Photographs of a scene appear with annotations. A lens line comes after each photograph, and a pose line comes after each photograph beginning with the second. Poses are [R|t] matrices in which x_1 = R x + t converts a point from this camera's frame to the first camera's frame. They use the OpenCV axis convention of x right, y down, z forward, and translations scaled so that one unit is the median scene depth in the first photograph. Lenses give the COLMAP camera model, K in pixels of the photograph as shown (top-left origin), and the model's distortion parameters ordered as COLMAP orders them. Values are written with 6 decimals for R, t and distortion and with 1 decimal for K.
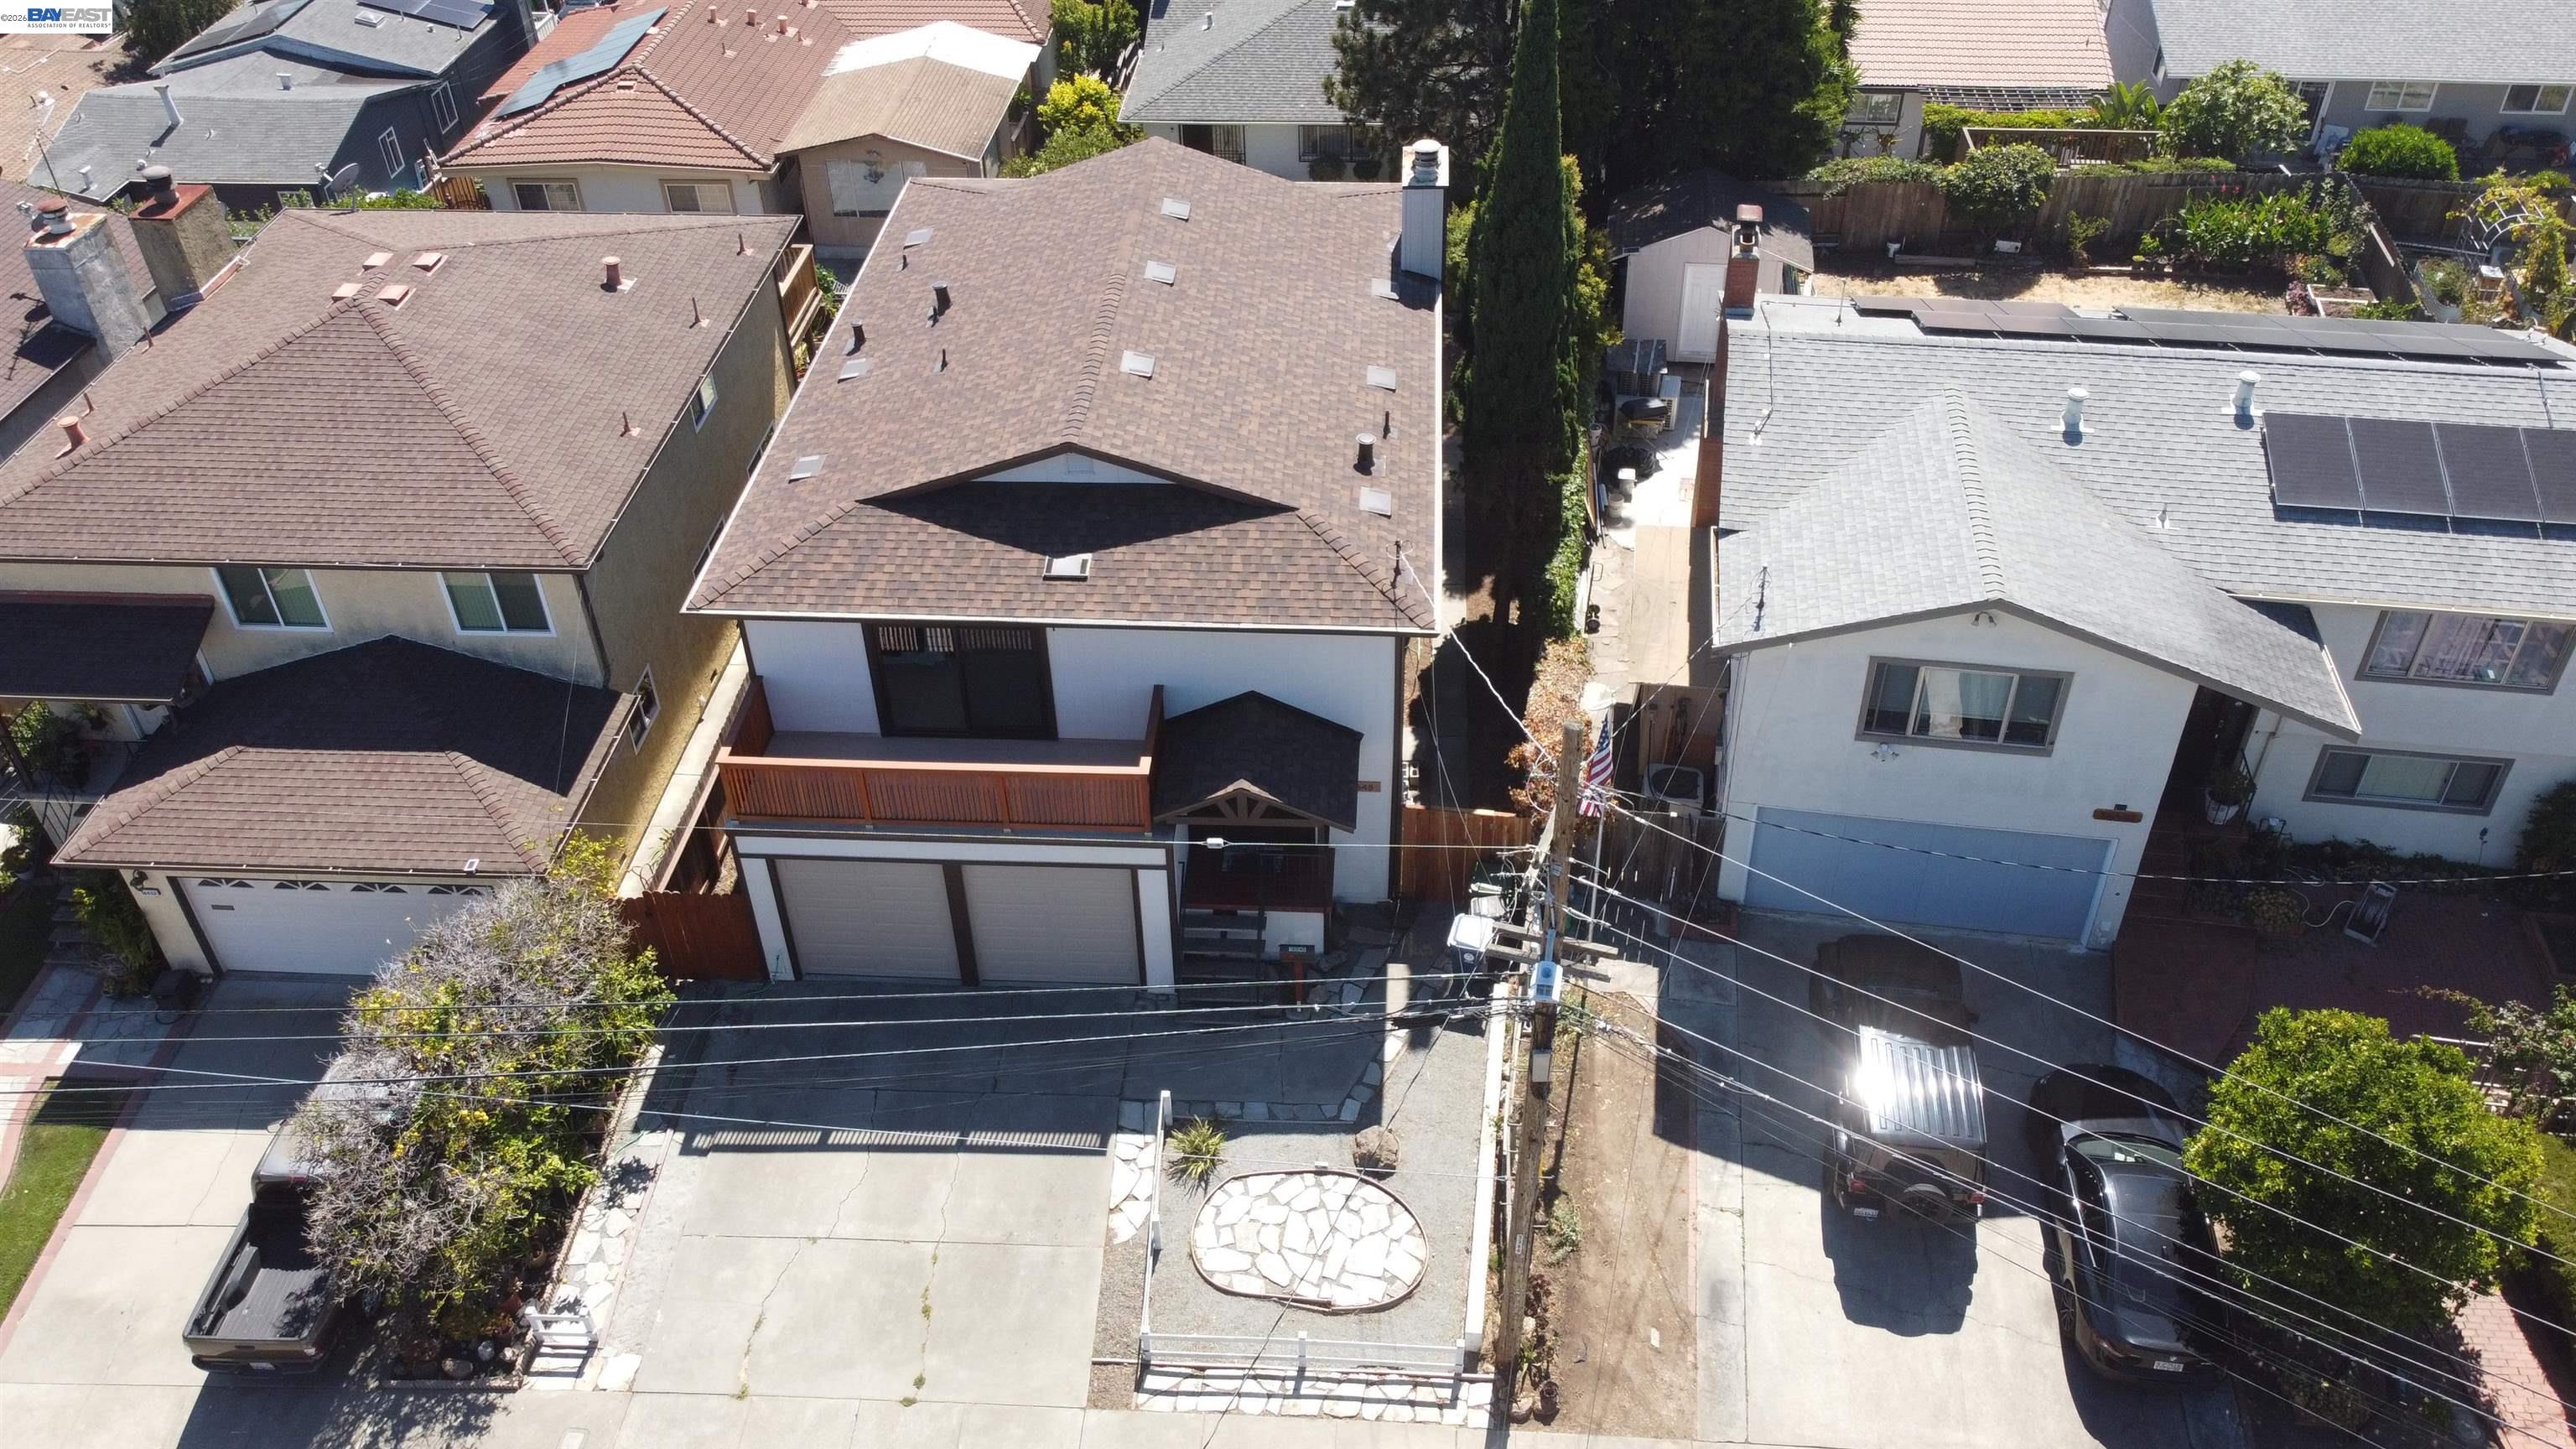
lens RADIAL K [[1948.4, 0, 1286.2], [0, 1948.4, 704.9], [0, 0, 1]] dist [0.007479, -0.007792]
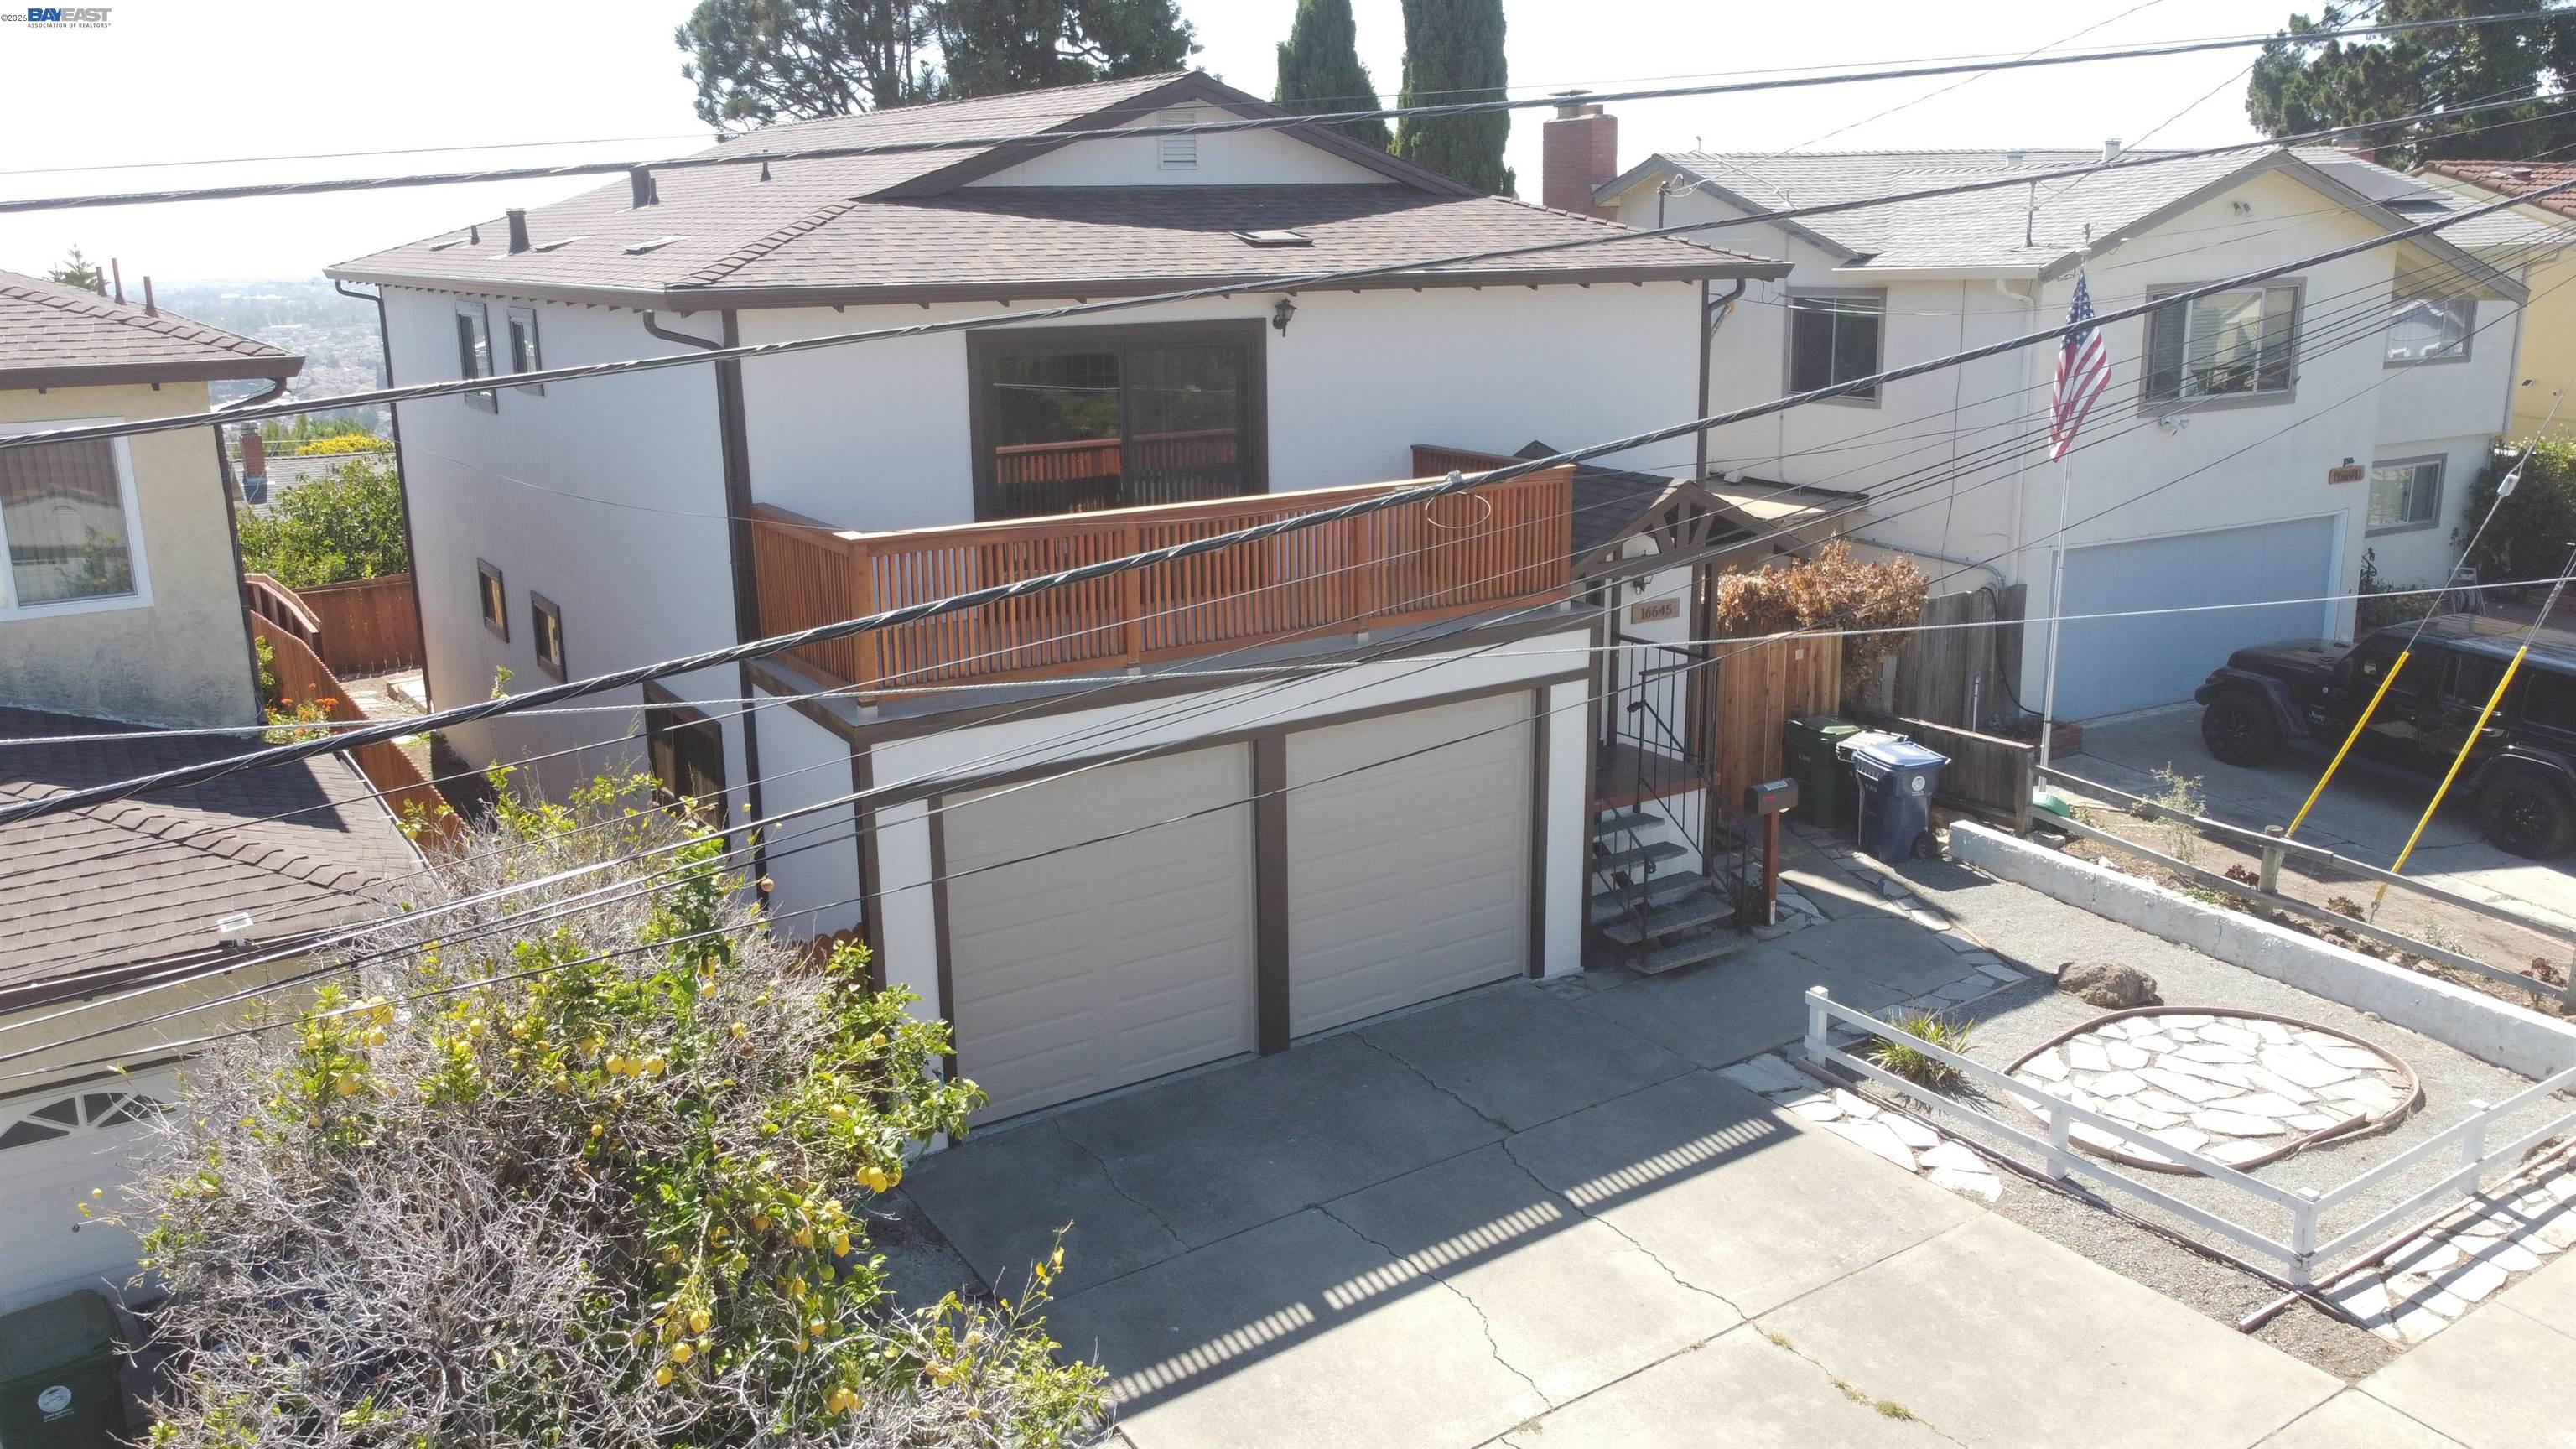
lens RADIAL K [[1948.4, 0, 1286.5], [0, 1948.4, 709.3], [0, 0, 1]] dist [0.007479, -0.007792]
pose [[0.799750, -0.140276, 0.583714, -0.464873], [0.373135, 0.877841, -0.300276, 0.229788], [-0.470286, 0.457950, 0.754395, 0.605780]]
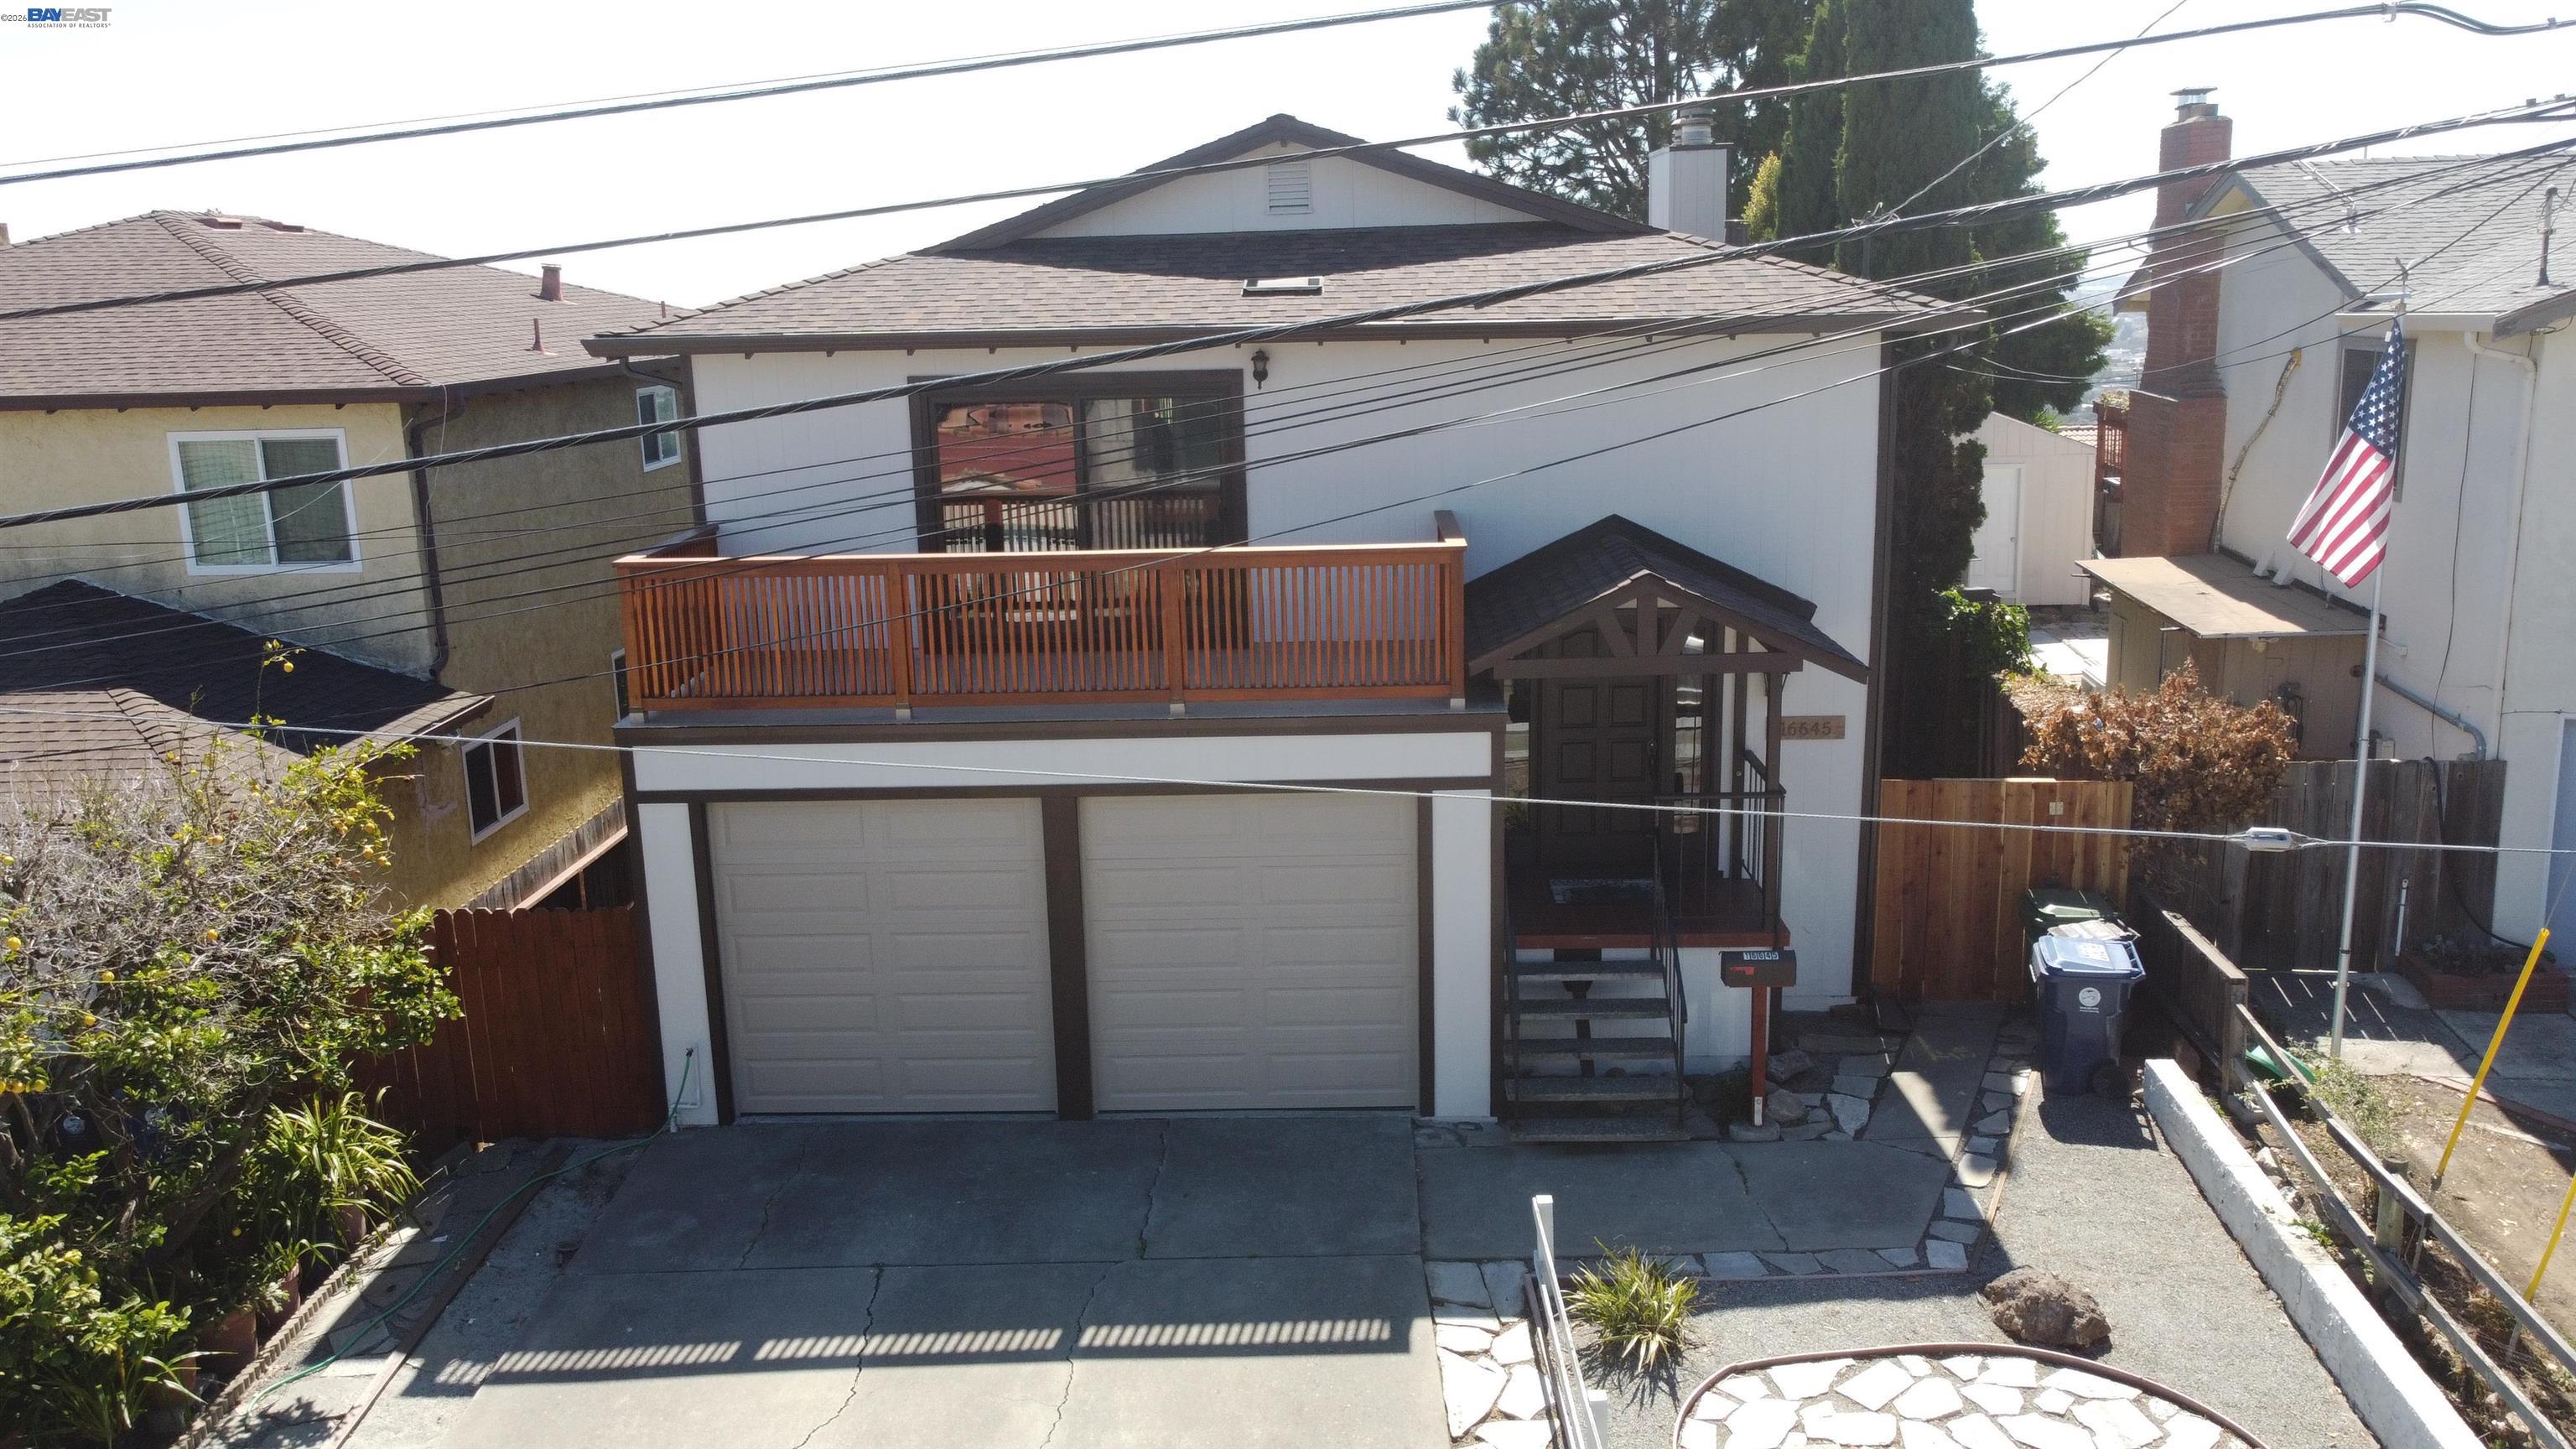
lens RADIAL K [[1948.4, 0, 1286.7], [0, 1948.4, 709.6], [0, 0, 1]] dist [0.007479, -0.007792]
pose [[0.999576, -0.014871, 0.025038, -0.125044], [0.024231, 0.901632, -0.431825, 0.278862], [-0.016153, 0.432248, 0.901610, 0.533481]]
